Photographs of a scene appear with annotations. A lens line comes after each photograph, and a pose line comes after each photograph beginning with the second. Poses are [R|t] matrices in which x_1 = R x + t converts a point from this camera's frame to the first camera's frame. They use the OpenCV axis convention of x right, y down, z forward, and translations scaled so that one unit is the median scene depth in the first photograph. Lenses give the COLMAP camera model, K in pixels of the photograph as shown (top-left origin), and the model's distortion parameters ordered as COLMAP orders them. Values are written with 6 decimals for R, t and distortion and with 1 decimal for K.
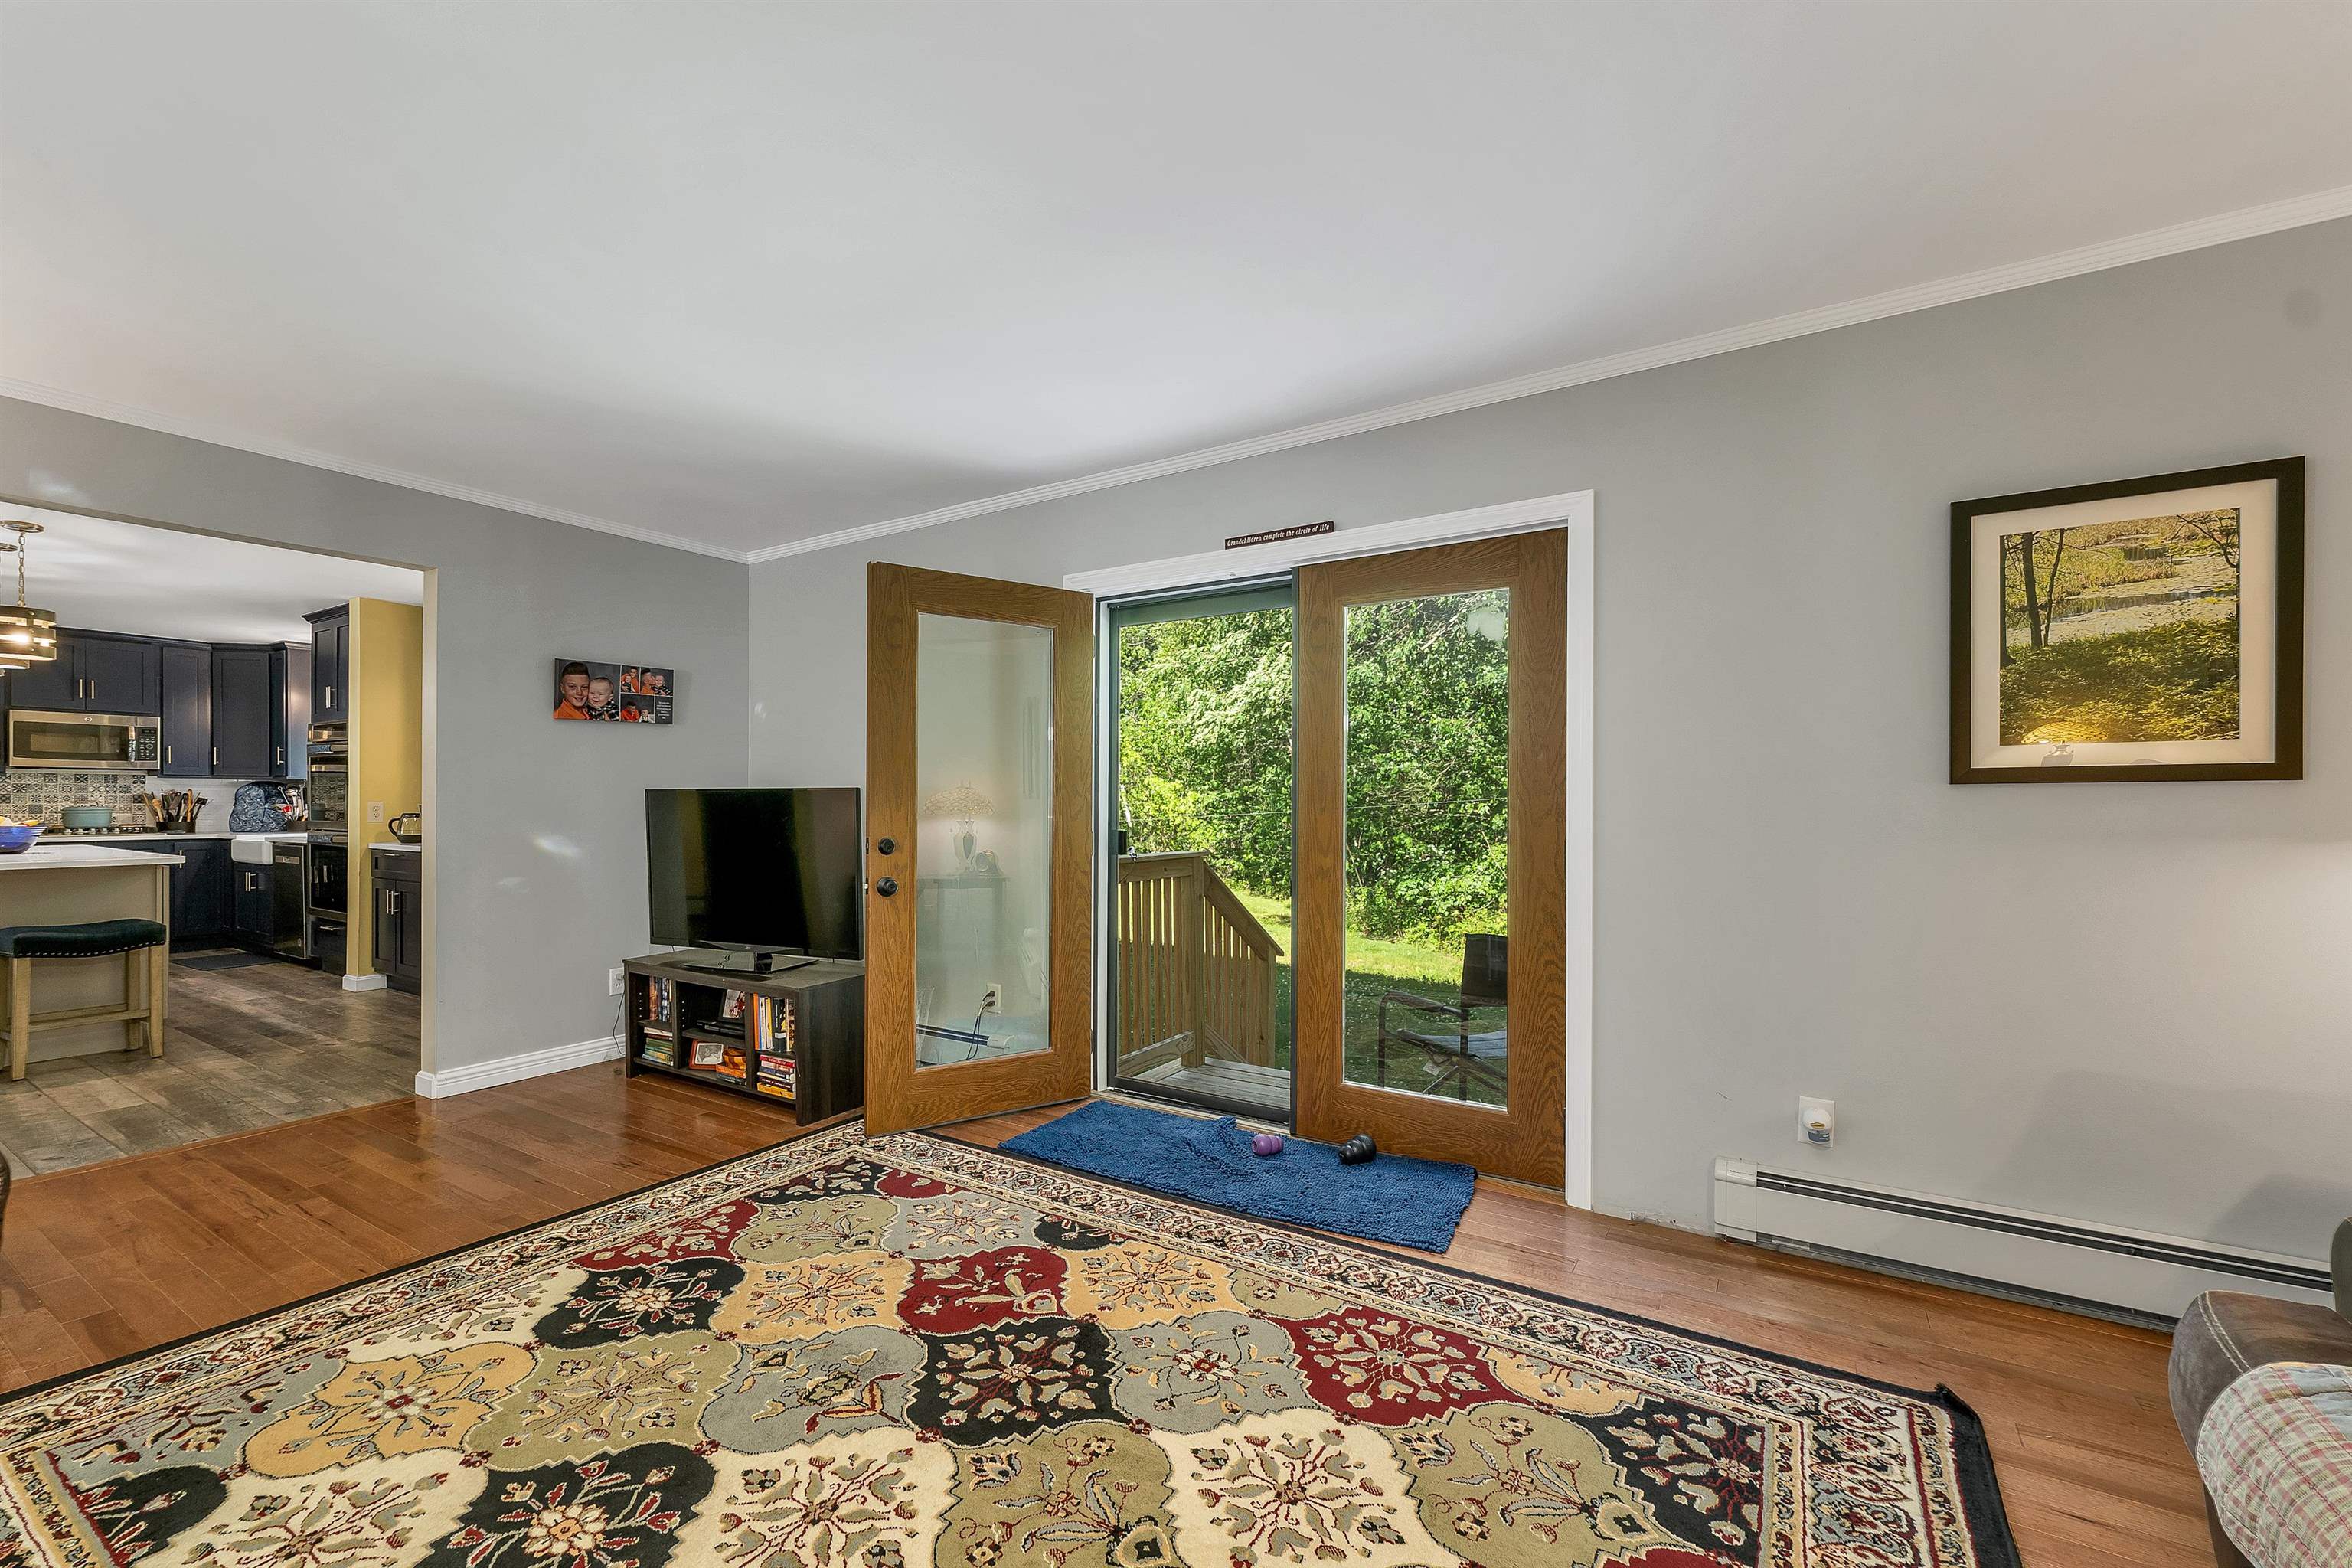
lens RADIAL K [[980.9, 0, 1149.7], [0, 980.9, 801.9], [0, 0, 1]] dist [0.005051, -0.000766]
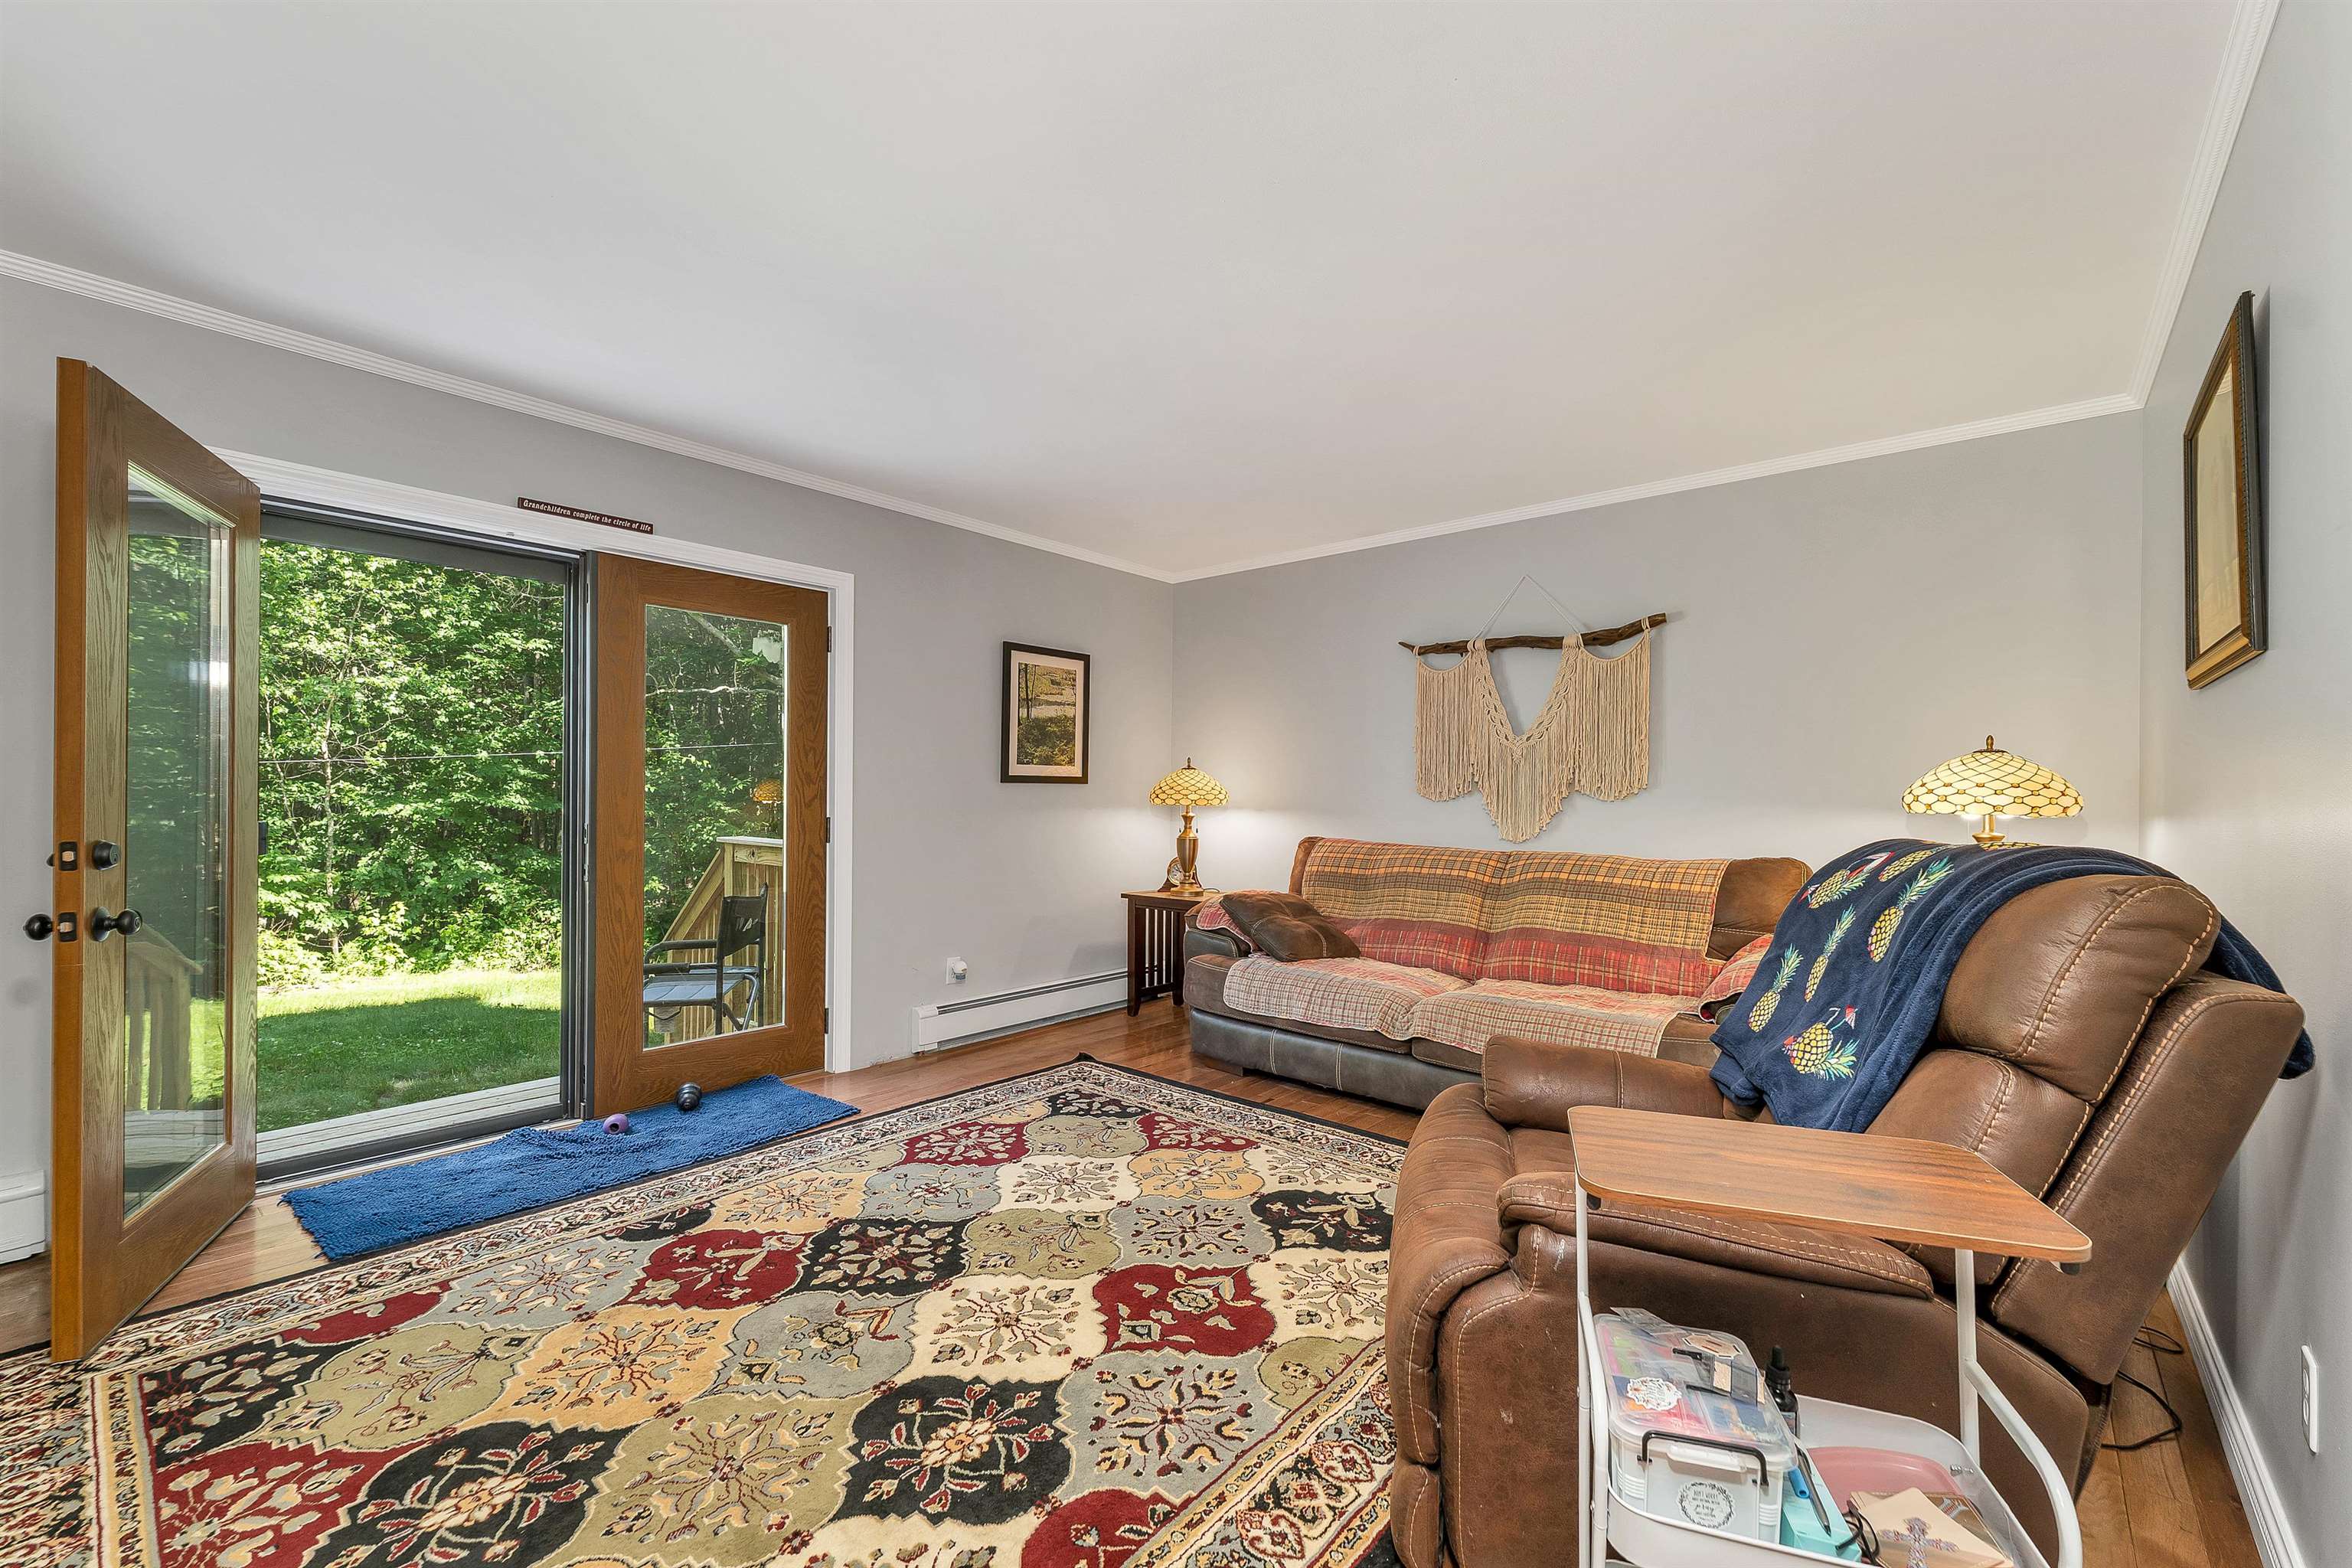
lens RADIAL K [[980.9, 0, 1170.1], [0, 980.9, 788.6], [0, 0, 1]] dist [0.005051, -0.000766]
pose [[0.124601, 0.007267, 0.992180, -1.131687], [-0.012425, 0.999906, -0.005763, 0.001159], [-0.992129, -0.011610, 0.124679, 0.427220]]
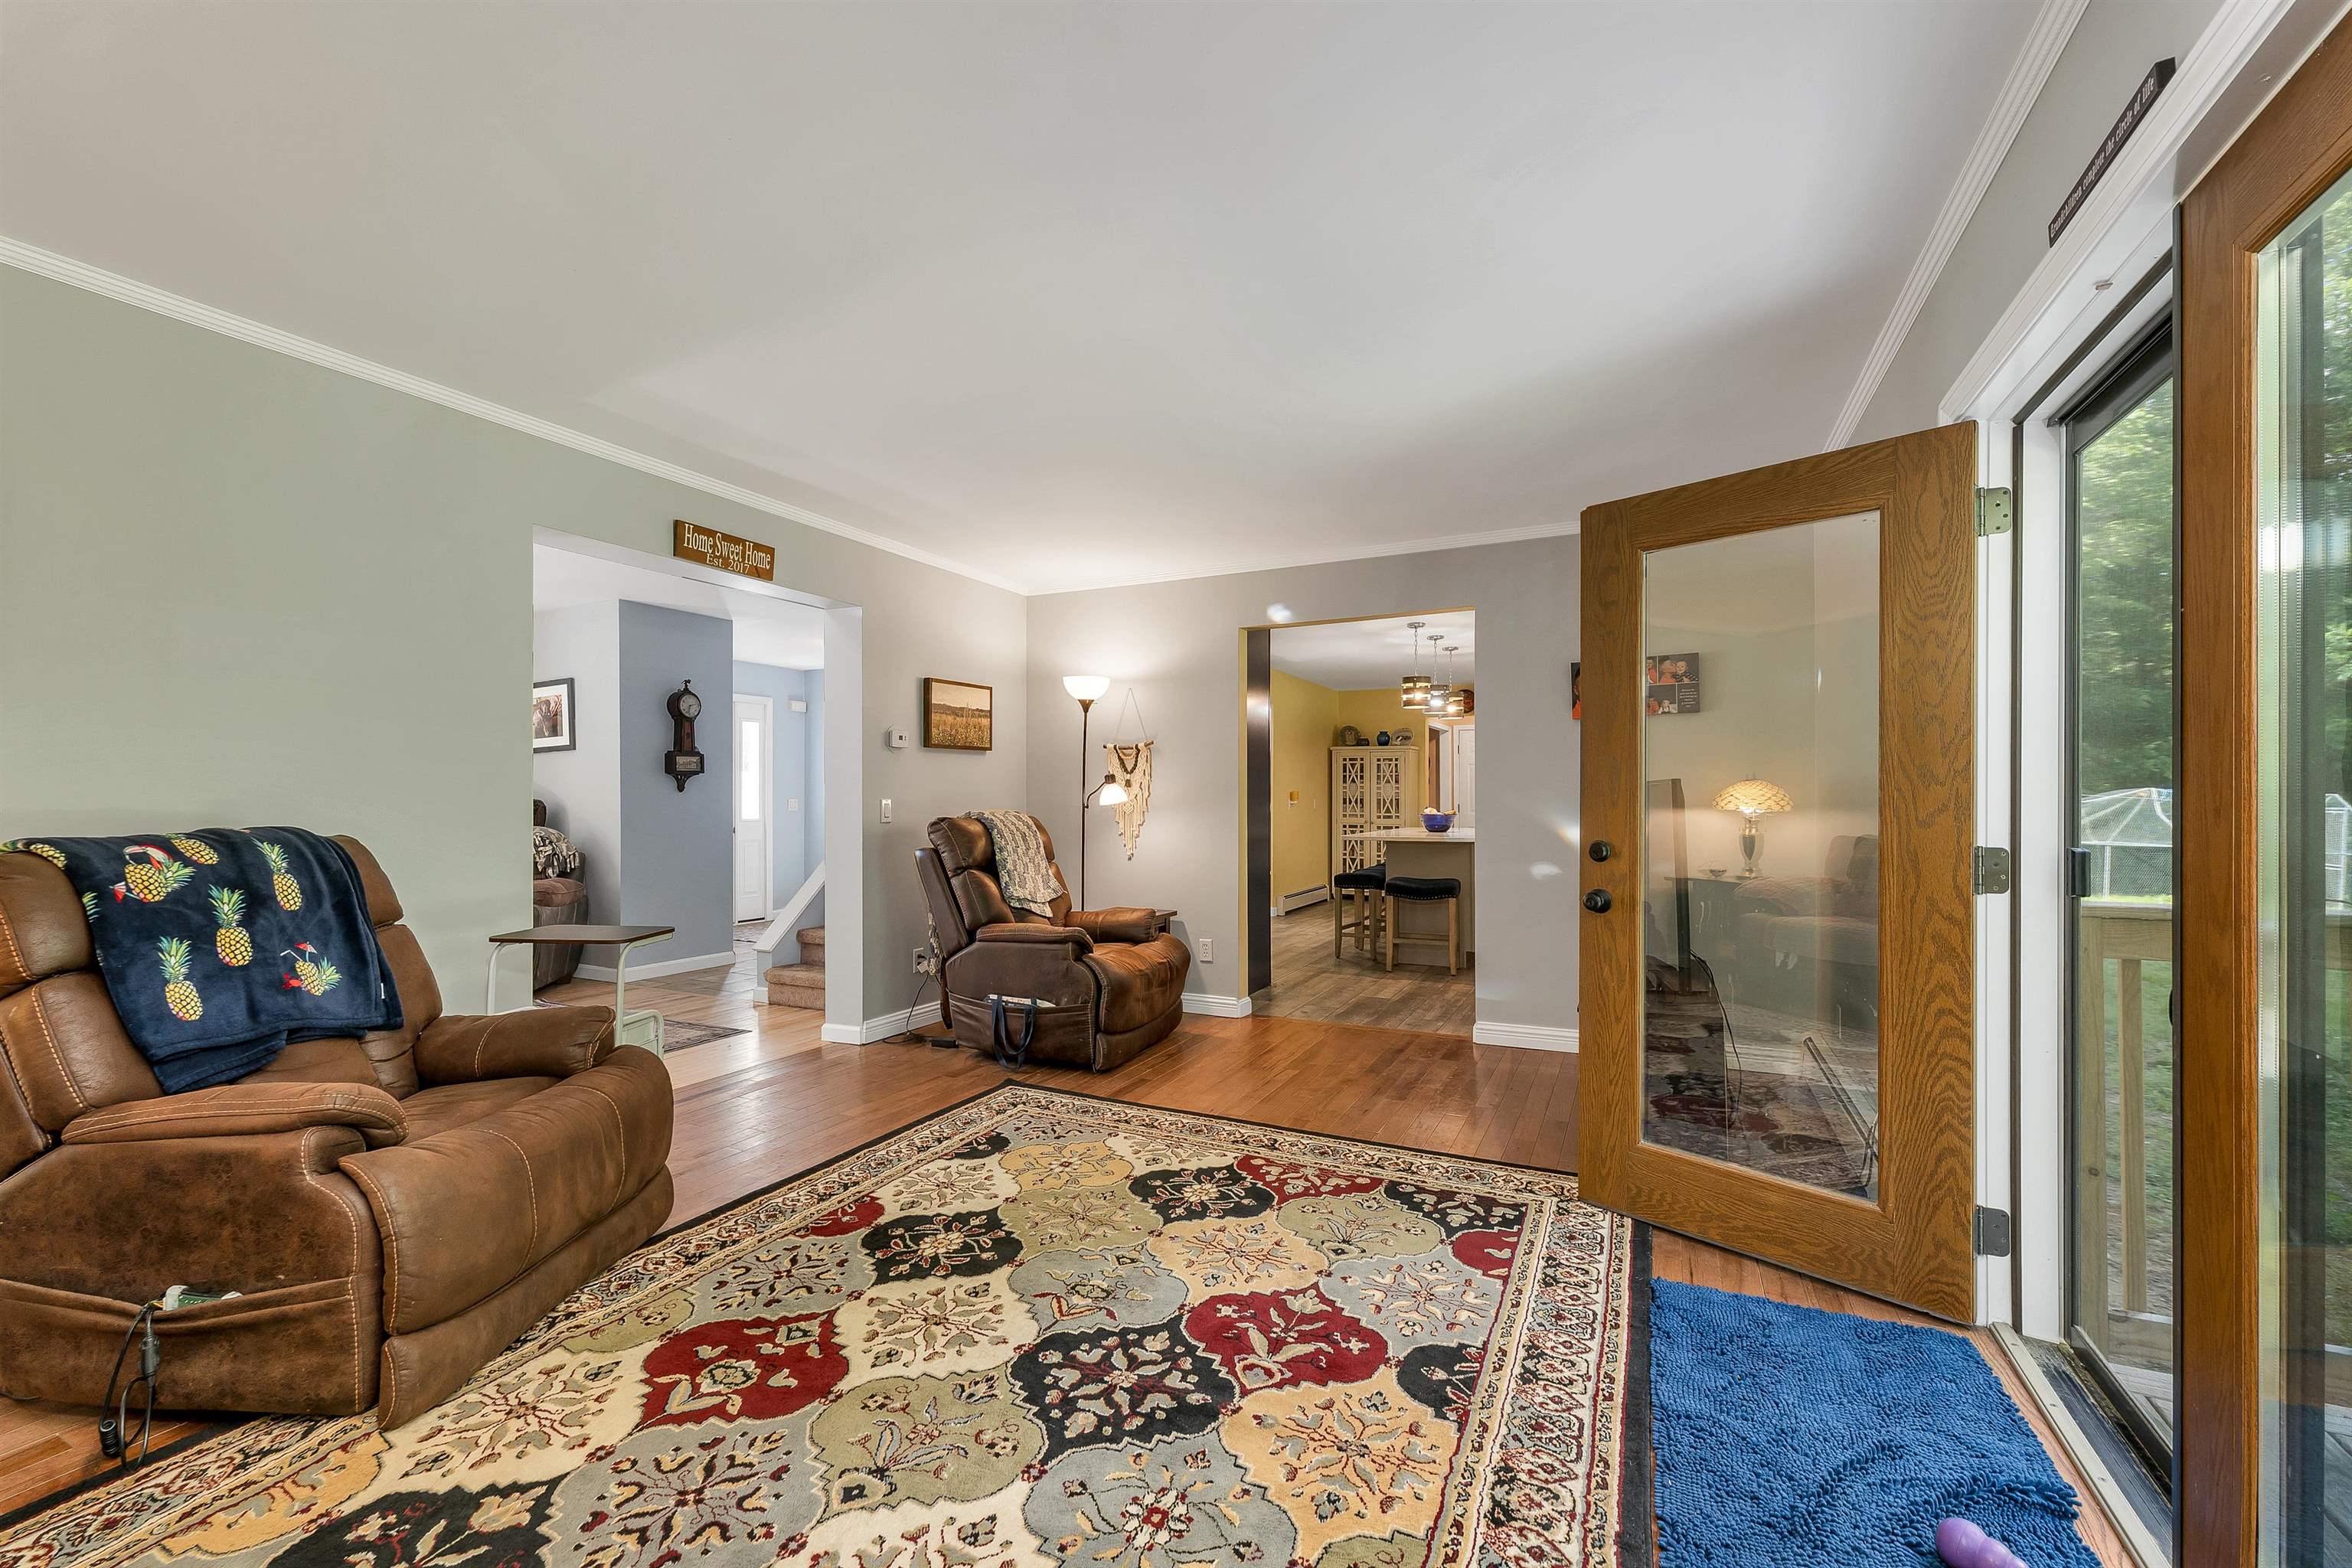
lens RADIAL K [[980.9, 0, 1157.2], [0, 980.9, 792.0], [0, 0, 1]] dist [0.005051, -0.000766]
pose [[0.114081, -0.008450, -0.993436, 0.728960], [0.003445, 0.999961, -0.008110, 0.001589], [0.993466, -0.002497, 0.114105, 0.792440]]
